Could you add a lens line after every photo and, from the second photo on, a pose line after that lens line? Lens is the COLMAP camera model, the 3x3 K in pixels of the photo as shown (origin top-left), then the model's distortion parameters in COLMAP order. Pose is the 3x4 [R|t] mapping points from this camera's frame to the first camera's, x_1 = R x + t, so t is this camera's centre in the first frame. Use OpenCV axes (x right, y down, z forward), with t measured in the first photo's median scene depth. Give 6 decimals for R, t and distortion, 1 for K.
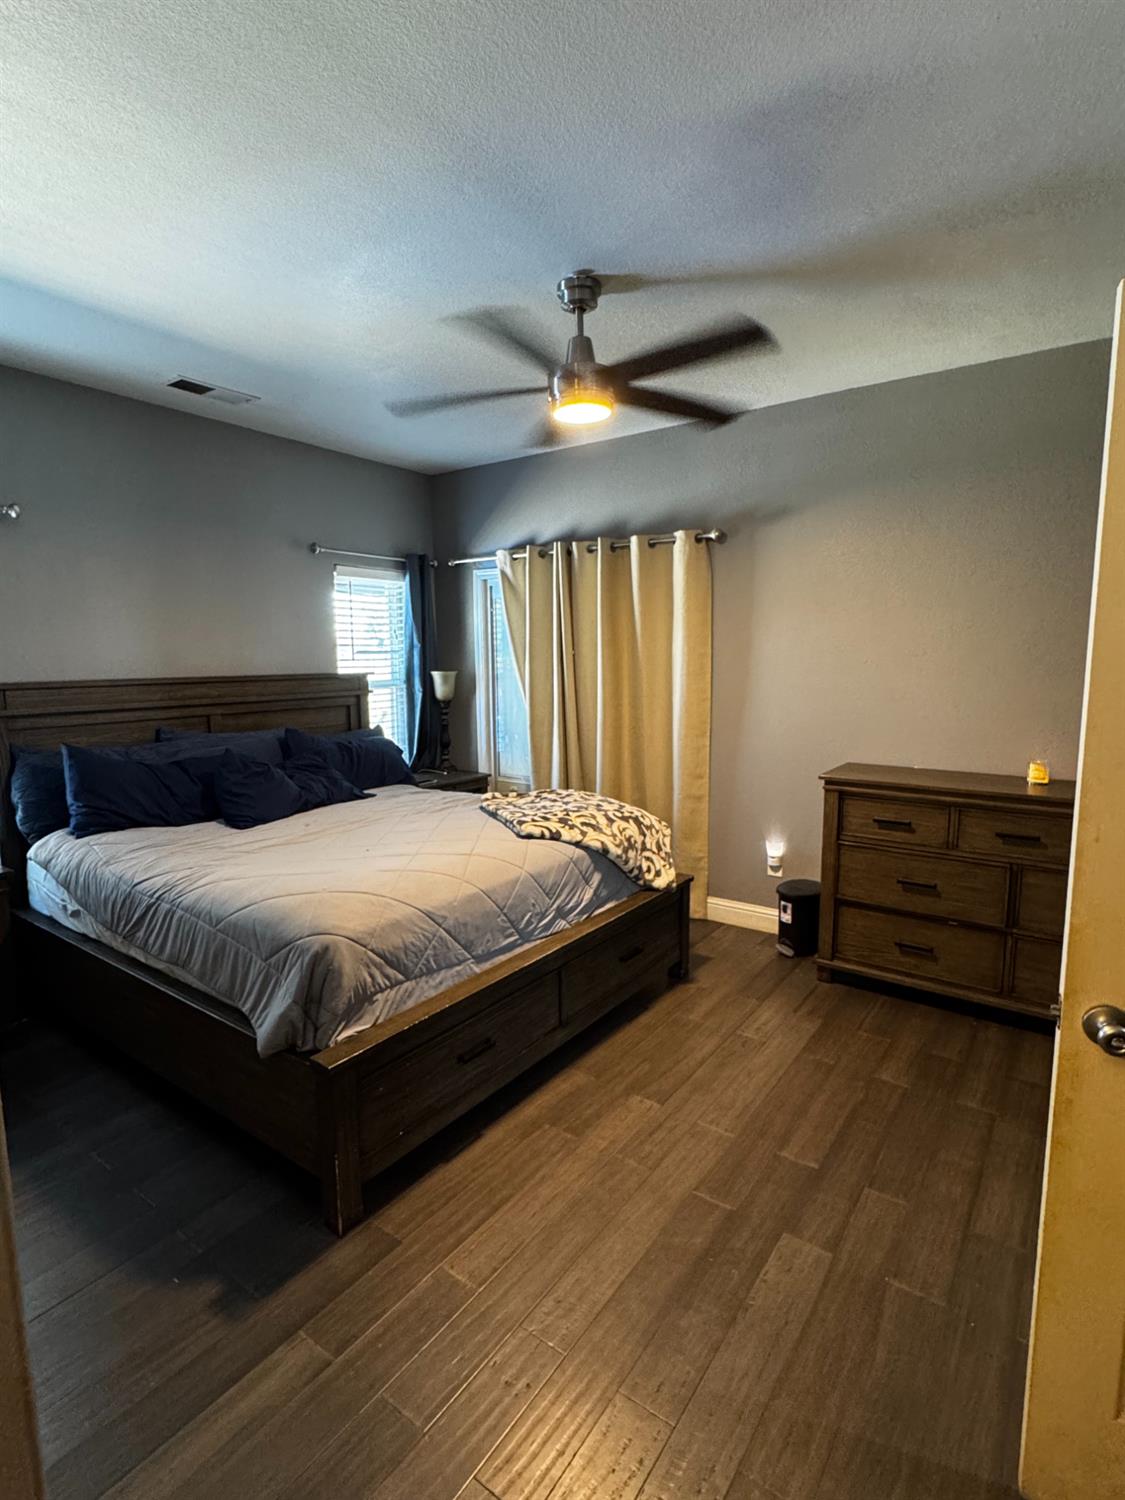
lens RADIAL K [[749.3, 0, 564.1], [0, 749.3, 751.3], [0, 0, 1]] dist [0.001836, -0.000505]
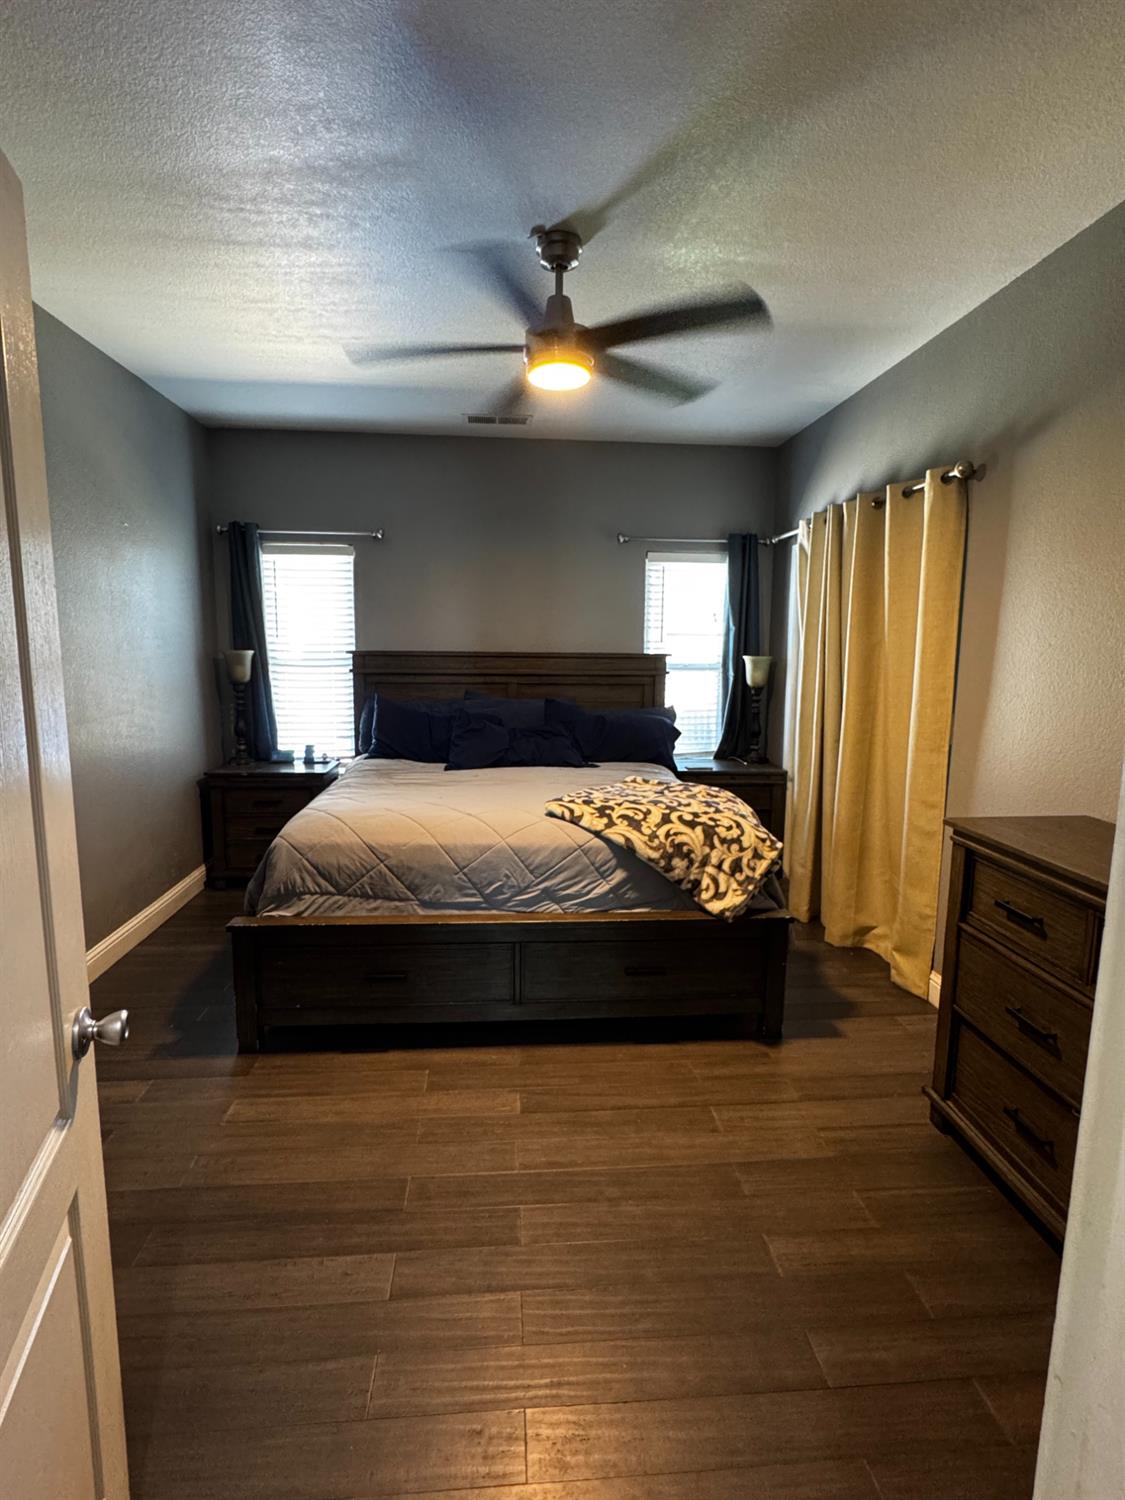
lens RADIAL K [[749.3, 0, 563.1], [0, 749.3, 746.8], [0, 0, 1]] dist [0.001836, -0.000505]
pose [[0.651203, 0.118691, -0.749565, 0.642121], [-0.113741, 0.991802, 0.058232, -0.032544], [0.750332, 0.047335, 0.659364, 0.318954]]
